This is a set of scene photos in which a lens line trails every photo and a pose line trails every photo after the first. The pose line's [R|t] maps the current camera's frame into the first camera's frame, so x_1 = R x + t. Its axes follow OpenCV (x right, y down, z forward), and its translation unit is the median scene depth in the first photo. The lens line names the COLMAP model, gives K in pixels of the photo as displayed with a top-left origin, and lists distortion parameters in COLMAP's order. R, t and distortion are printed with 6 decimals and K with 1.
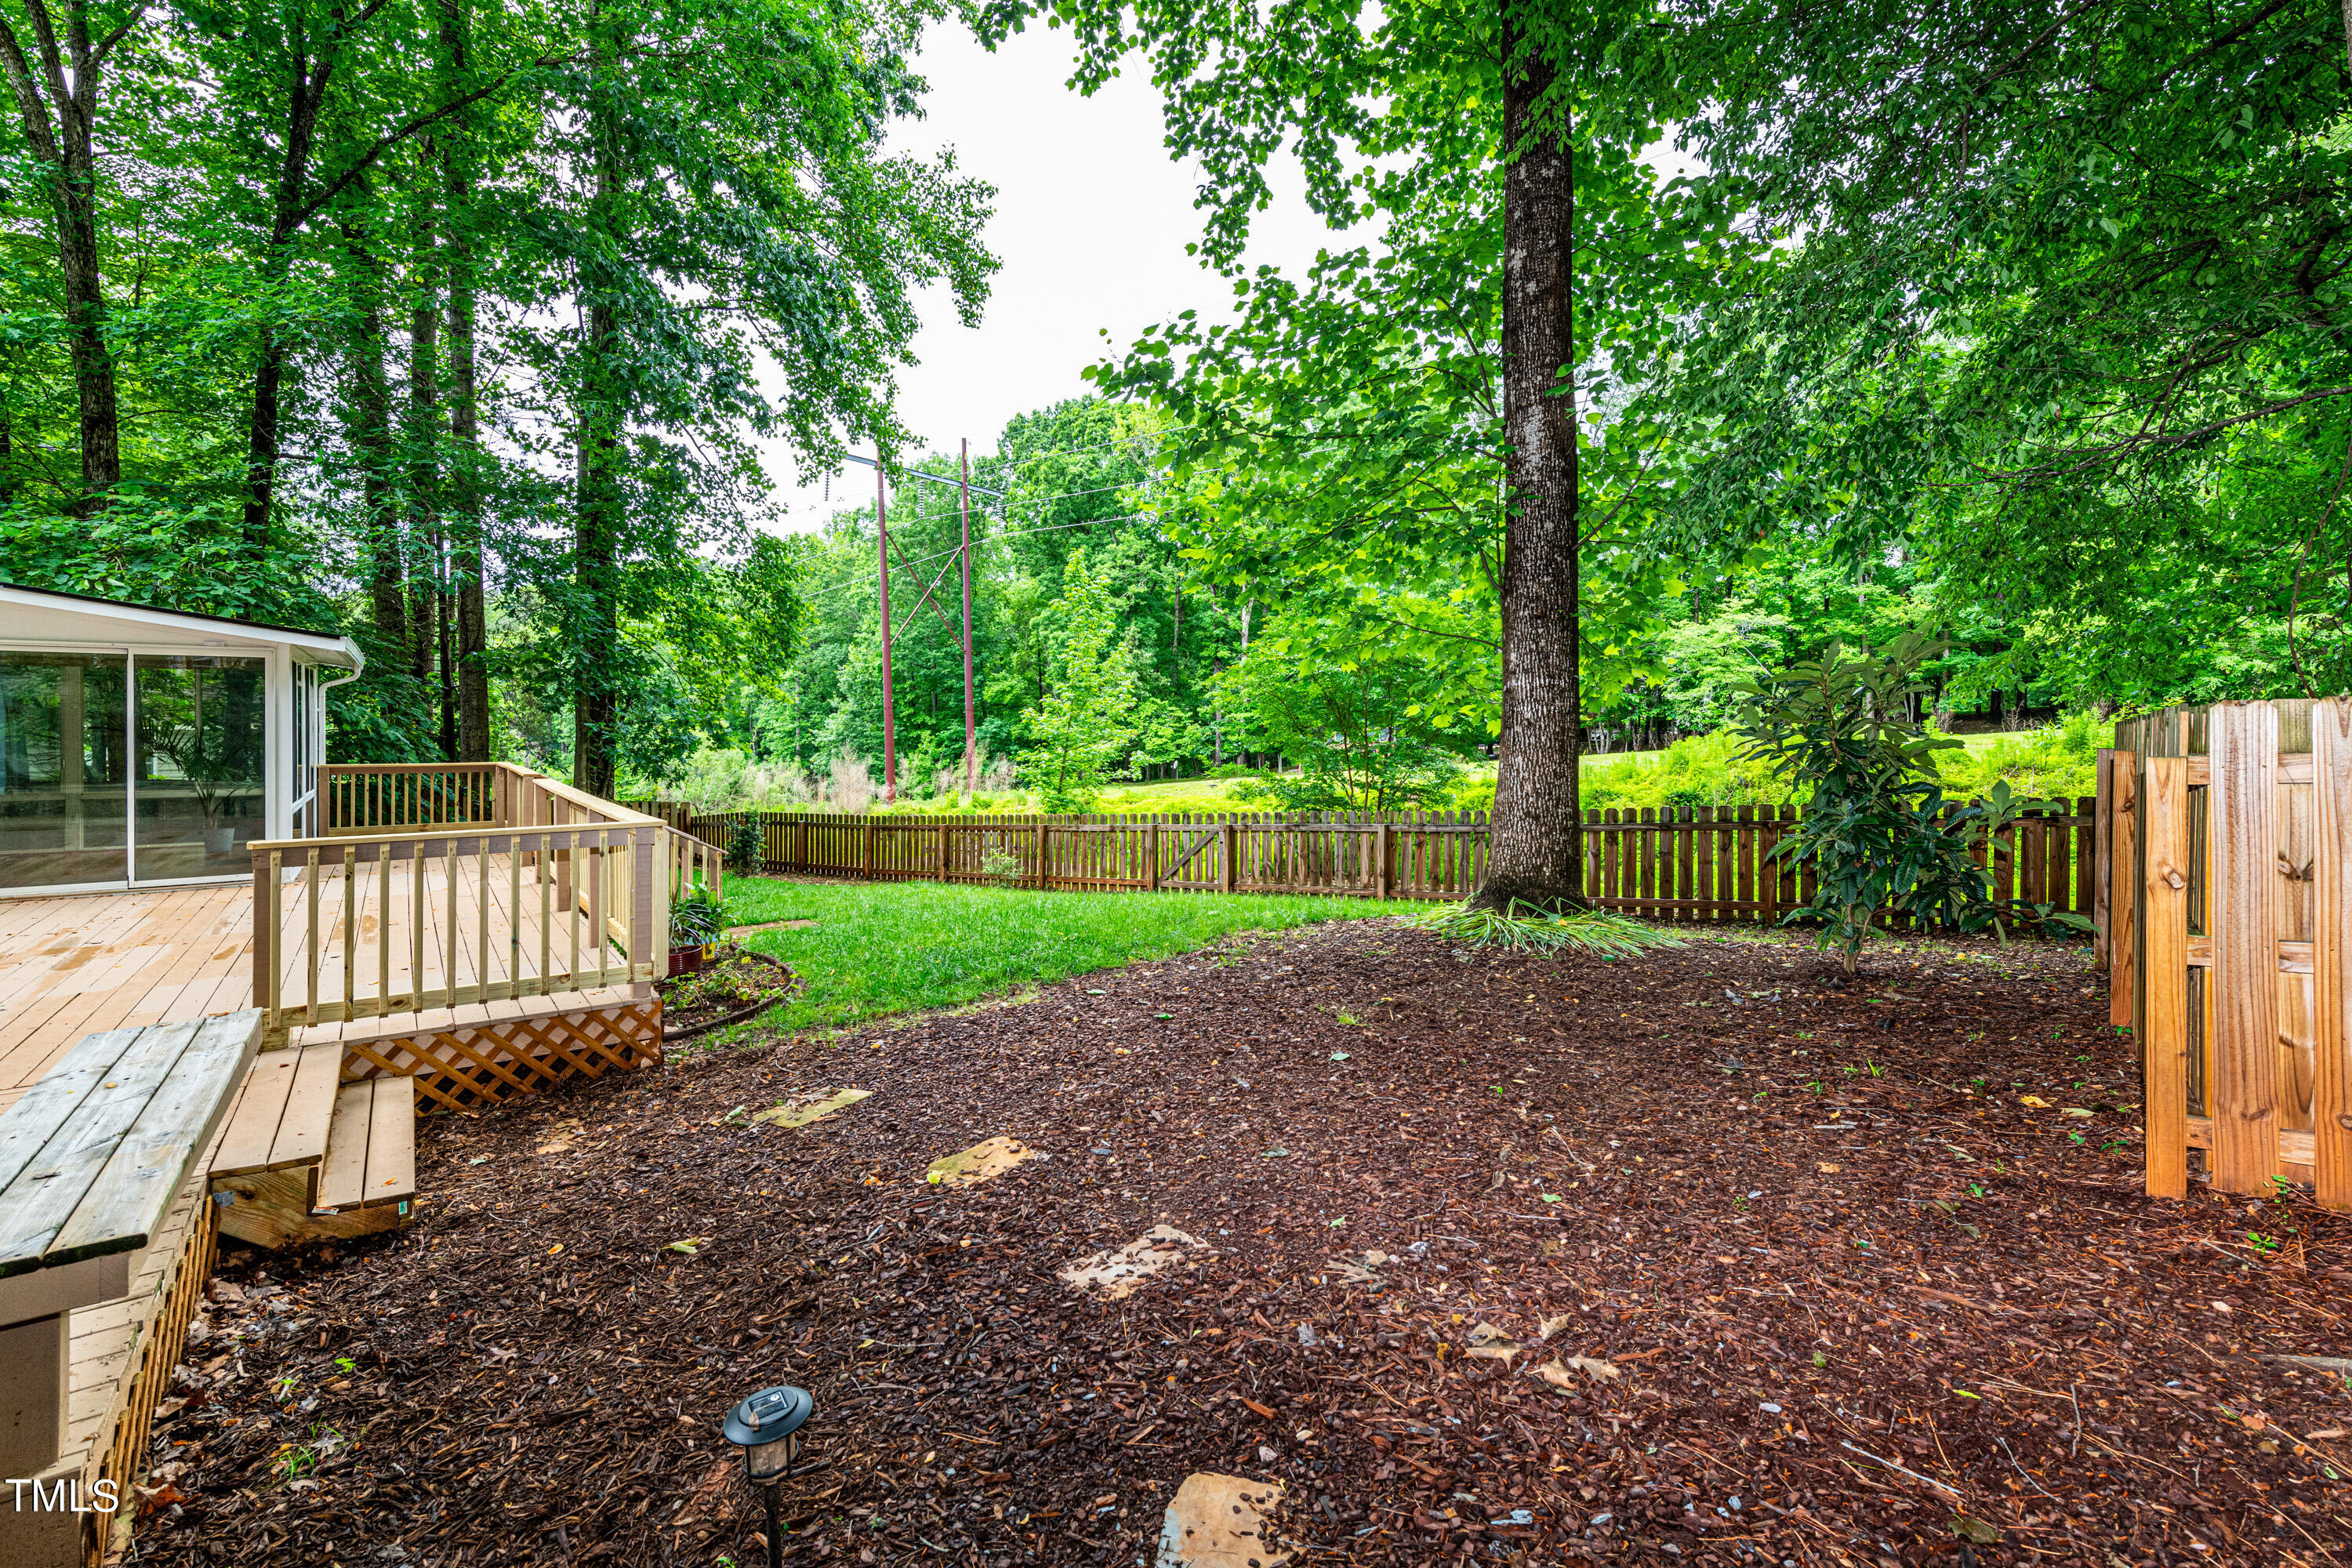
lens RADIAL K [[1048.4, 0, 1181.0], [0, 1048.4, 754.0], [0, 0, 1]] dist [0.002446, 0.000159]
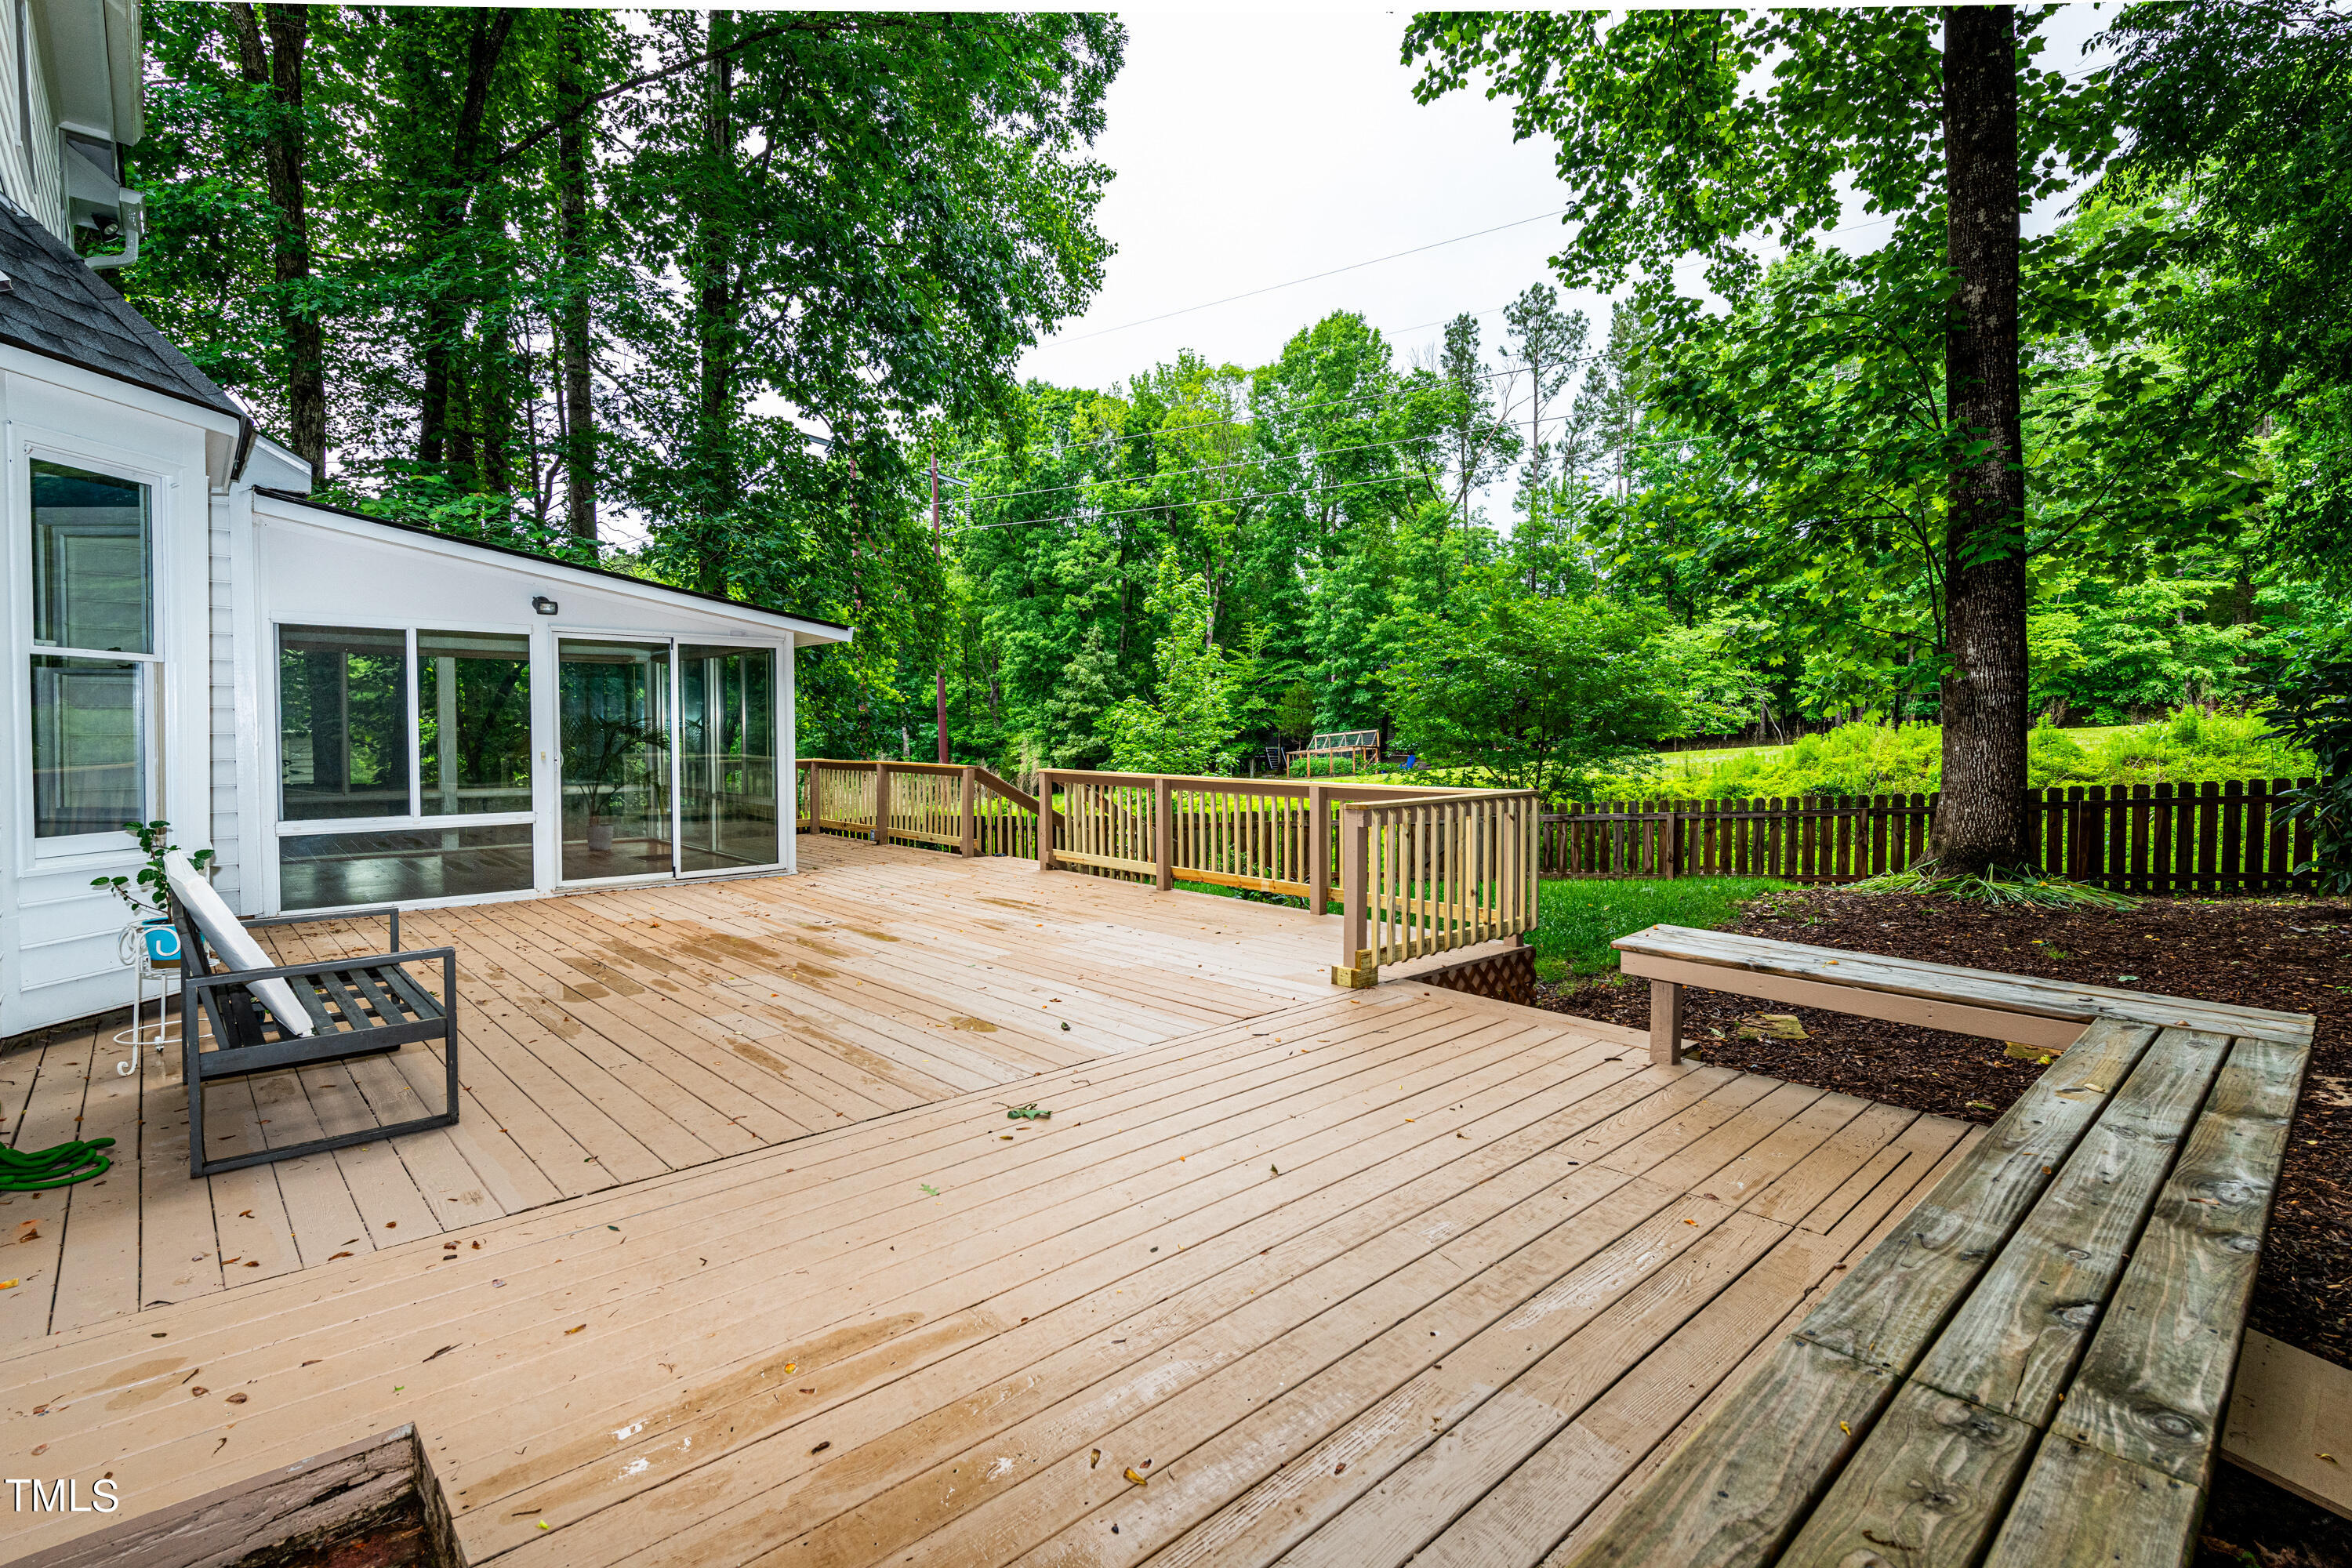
lens RADIAL K [[1105.3, 0, 1176.0], [0, 1105.3, 784.0], [0, 0, 1]] dist [0.003568, 0.000712]
pose [[0.993472, -0.008013, 0.113793, -0.330520], [0.005899, 0.999804, 0.018901, 0.010848], [-0.113922, -0.018107, 0.993325, -0.042094]]
